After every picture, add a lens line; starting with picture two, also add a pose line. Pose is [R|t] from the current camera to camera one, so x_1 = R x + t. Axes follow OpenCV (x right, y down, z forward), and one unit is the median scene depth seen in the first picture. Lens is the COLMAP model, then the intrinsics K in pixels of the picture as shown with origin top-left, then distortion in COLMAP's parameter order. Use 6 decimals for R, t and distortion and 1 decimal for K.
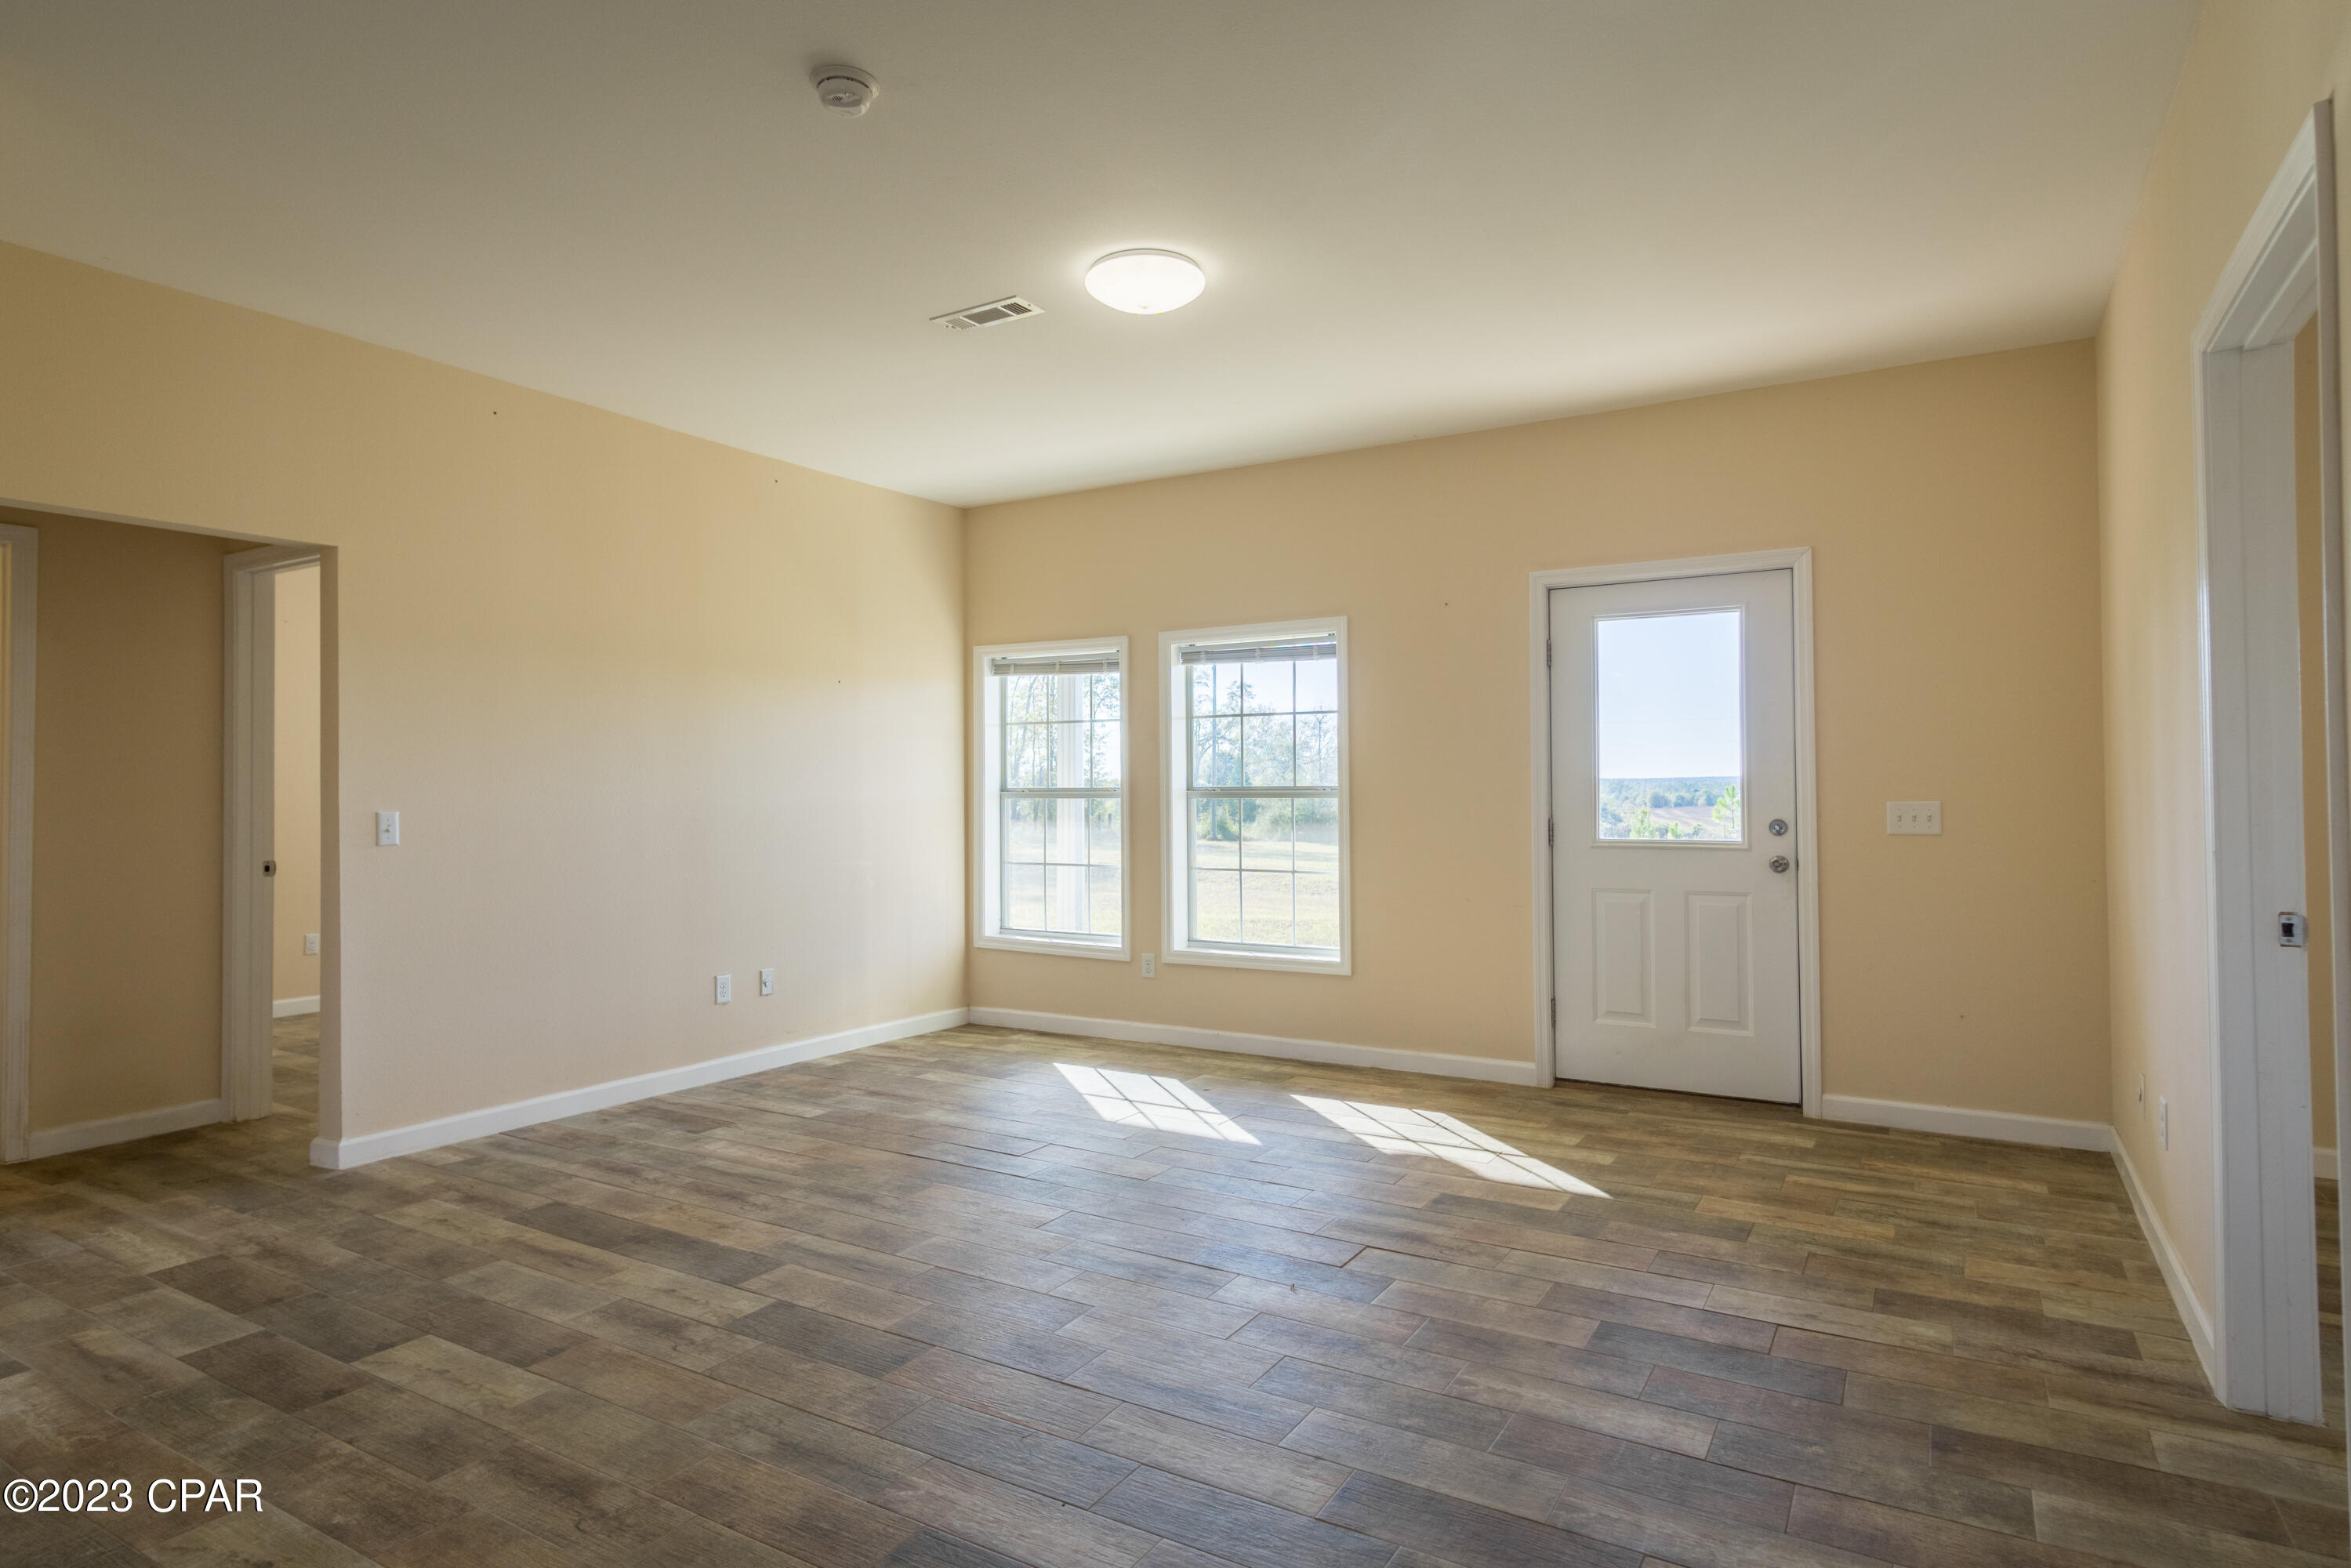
lens RADIAL K [[1275.9, 0, 1175.5], [0, 1275.9, 784.0], [0, 0, 1]] dist [0.000210, 0.003022]
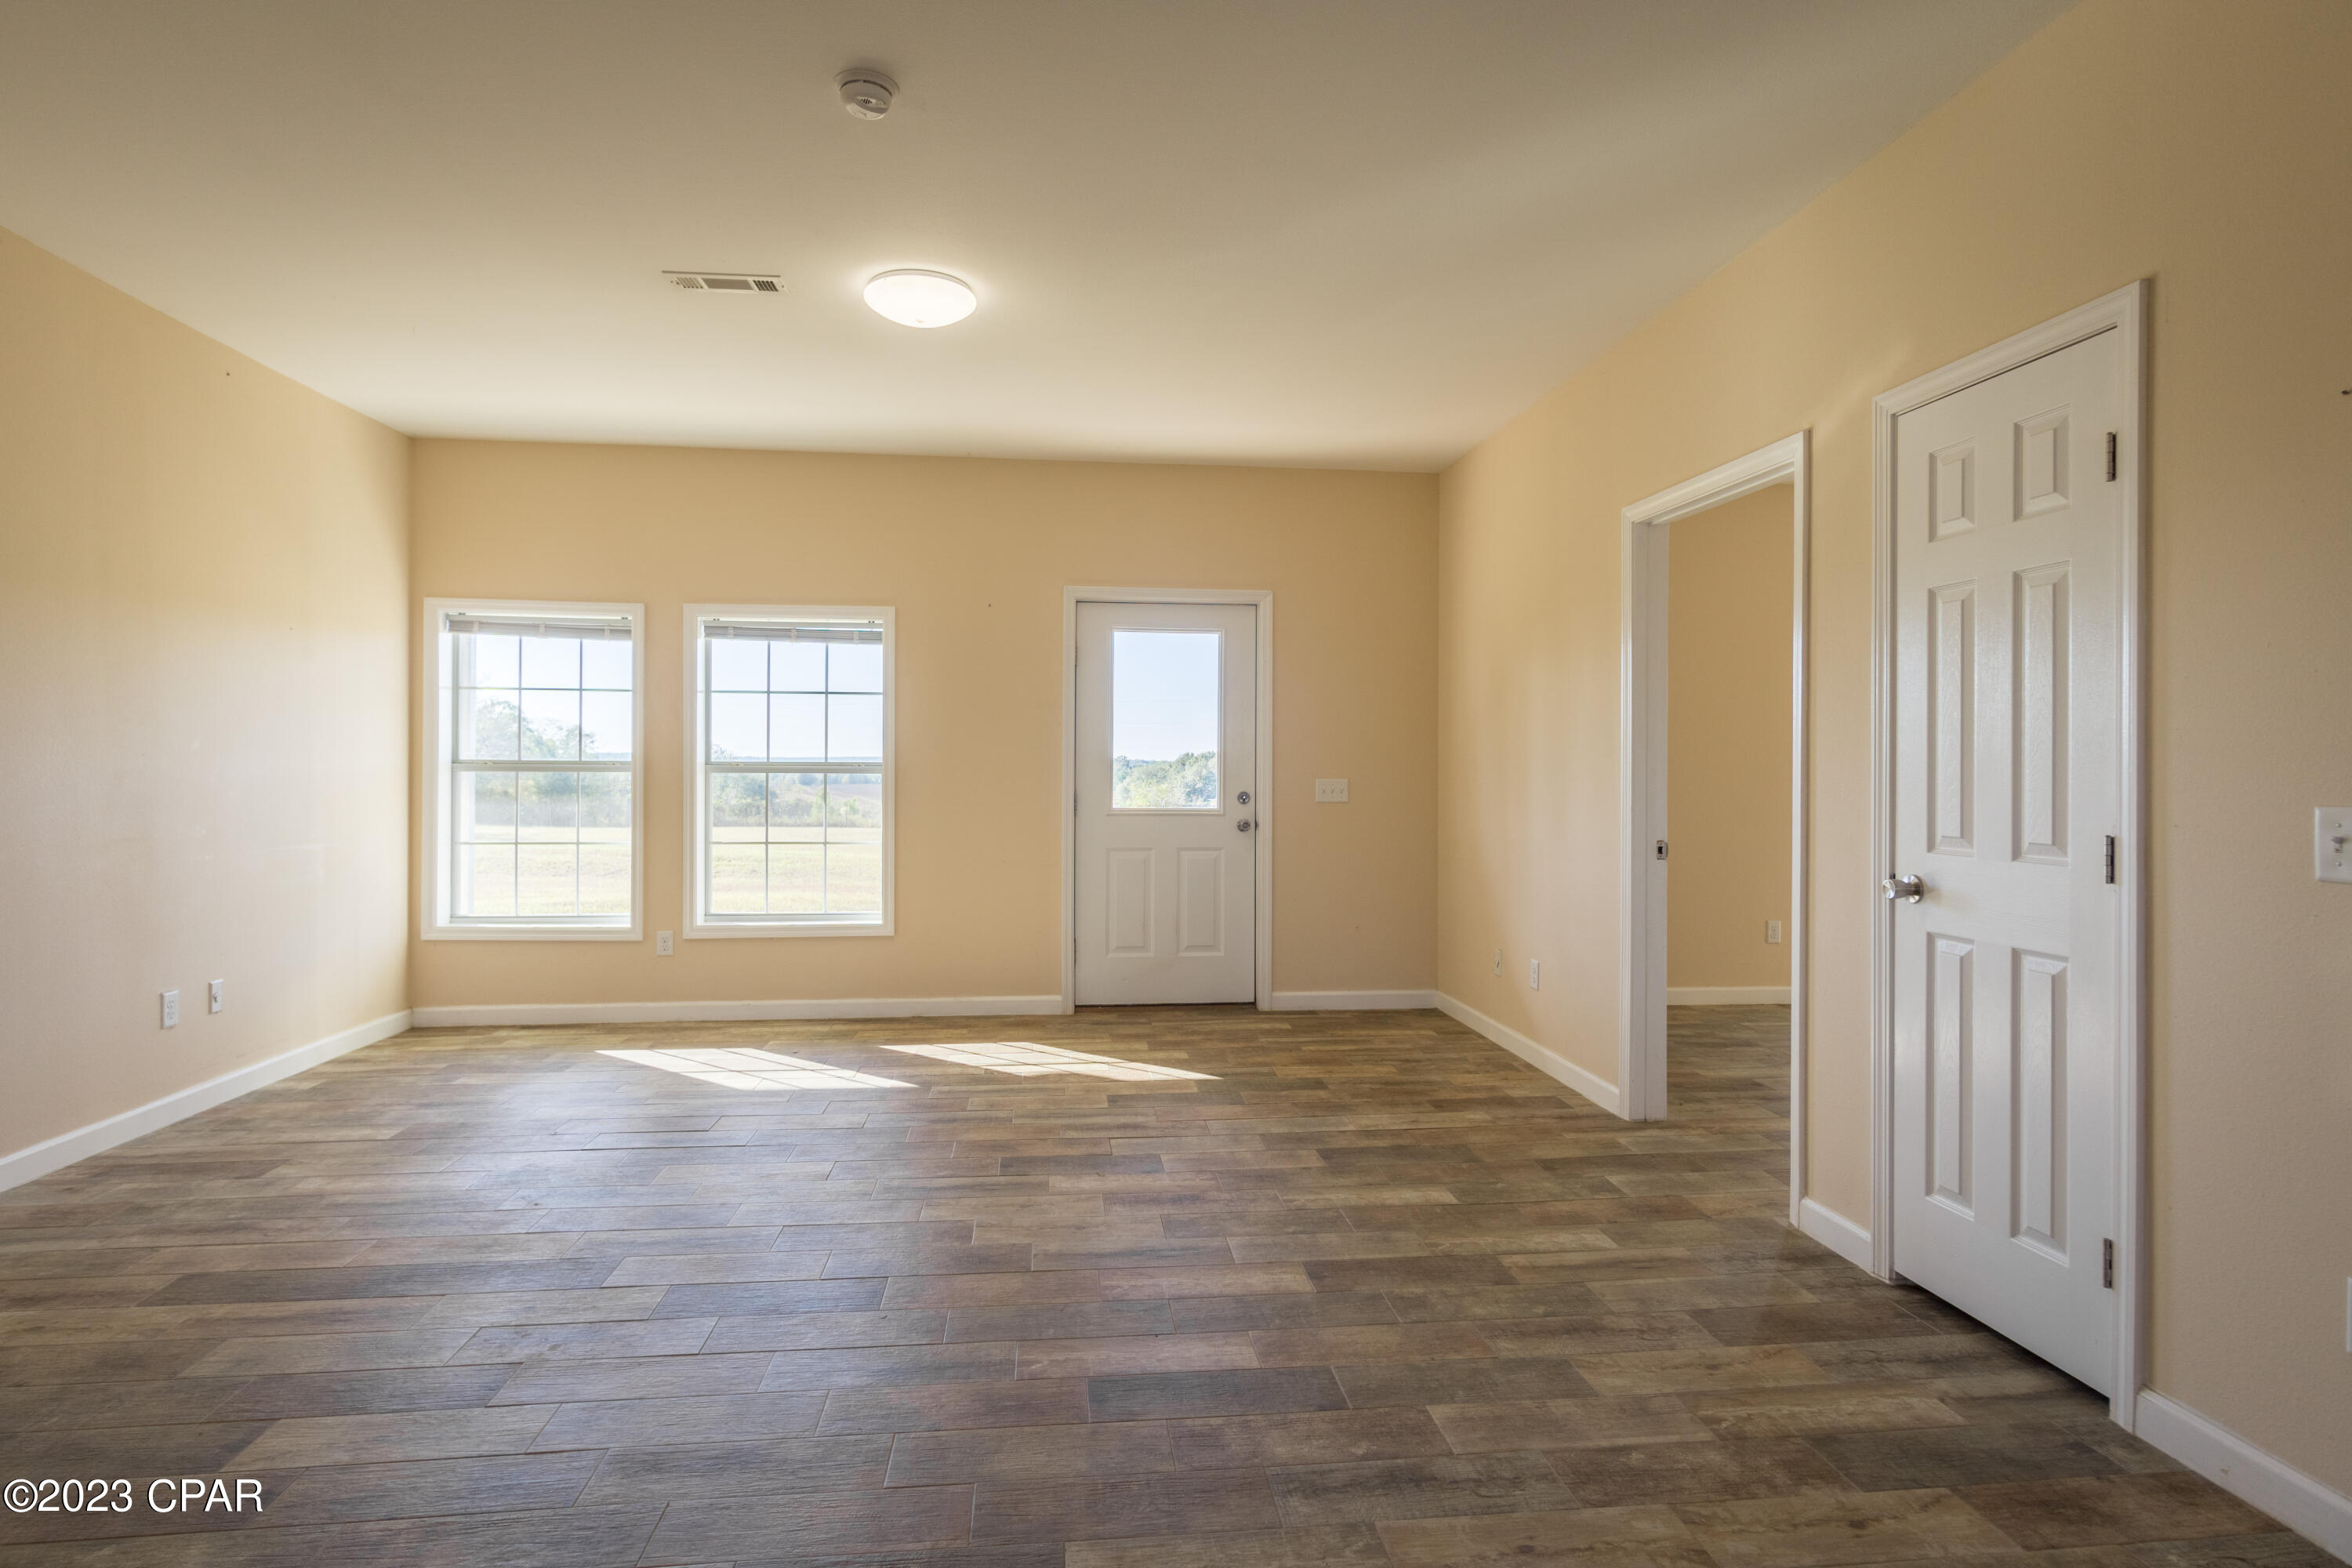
lens RADIAL K [[1230.6, 0, 1176.0], [0, 1230.6, 784.0], [0, 0, 1]] dist [0.001110, 0.001247]
pose [[0.793967, 0.002213, 0.607957, -0.344648], [-0.012937, 0.999828, 0.013256, 0.003020], [-0.607823, -0.018390, 0.793859, 0.017313]]
